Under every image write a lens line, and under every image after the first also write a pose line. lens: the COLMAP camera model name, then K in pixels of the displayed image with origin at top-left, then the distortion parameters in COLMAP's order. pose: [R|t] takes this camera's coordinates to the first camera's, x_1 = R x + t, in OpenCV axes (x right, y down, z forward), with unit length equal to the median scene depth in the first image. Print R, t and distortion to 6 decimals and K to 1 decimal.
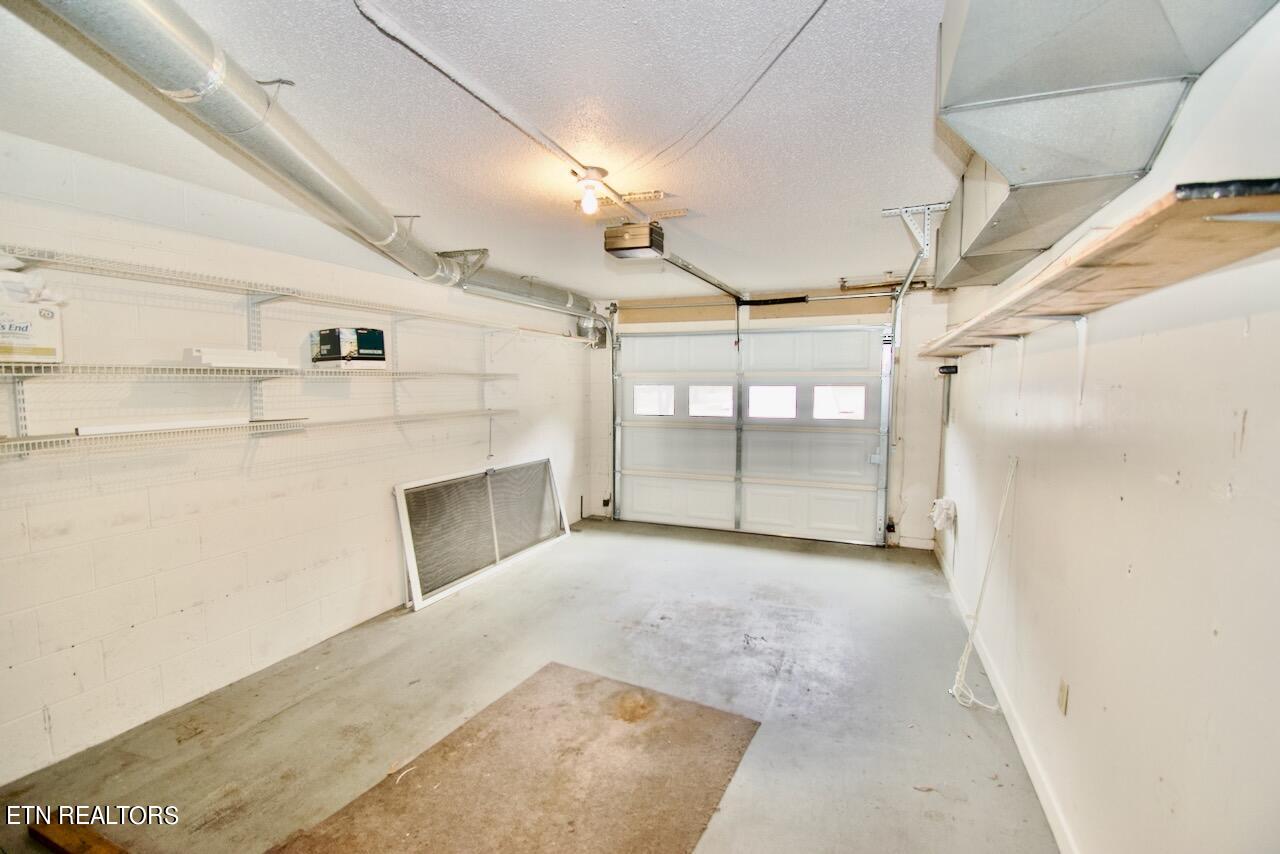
lens RADIAL K [[574.6, 0, 640.0], [0, 574.6, 427.0], [0, 0, 1]] dist [0.015436, -0.021542]
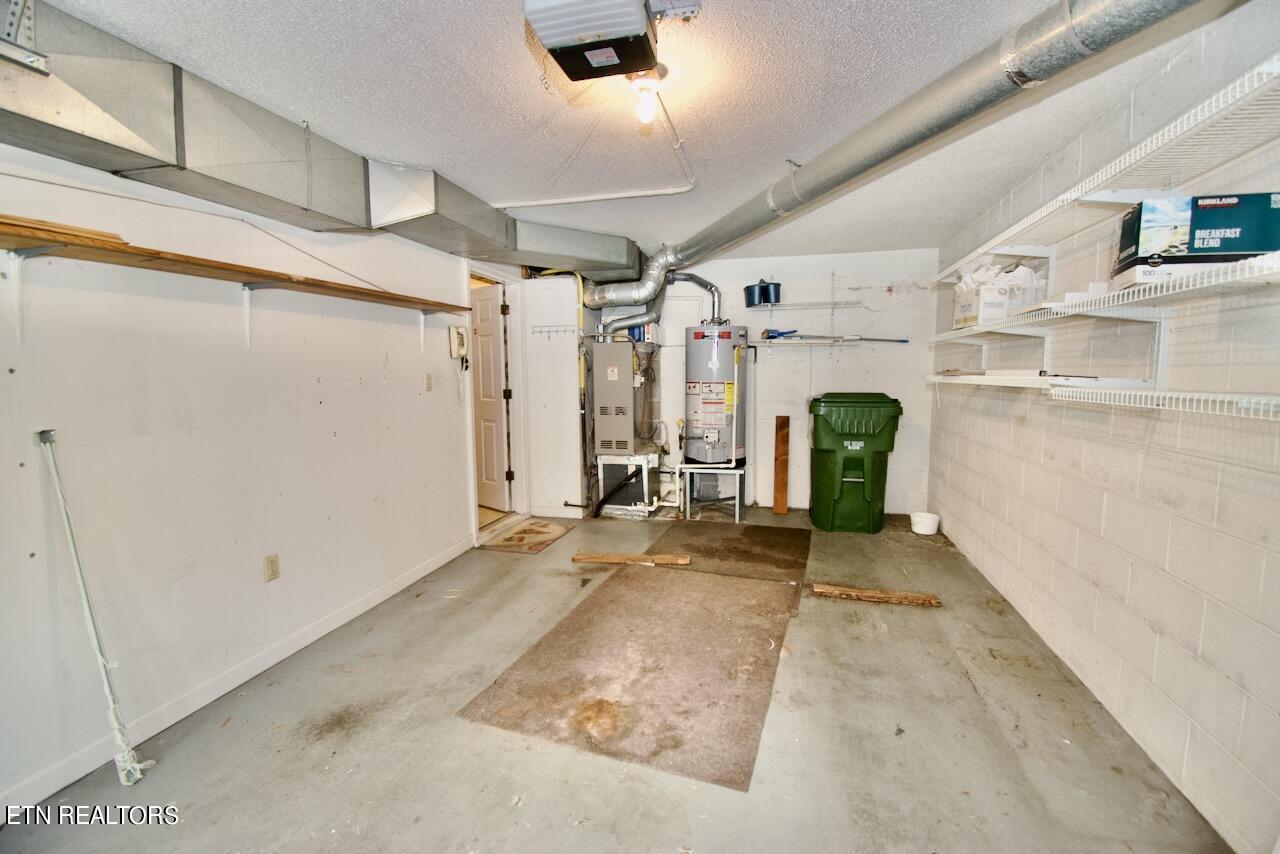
lens RADIAL K [[574.6, 0, 640.0], [0, 574.6, 427.0], [0, 0, 1]] dist [0.015436, -0.021542]
pose [[-0.992061, 0.012577, -0.125126, 0.031215], [-0.009316, 0.984903, 0.172856, -0.077869], [0.125411, 0.172649, -0.976967, 1.822161]]
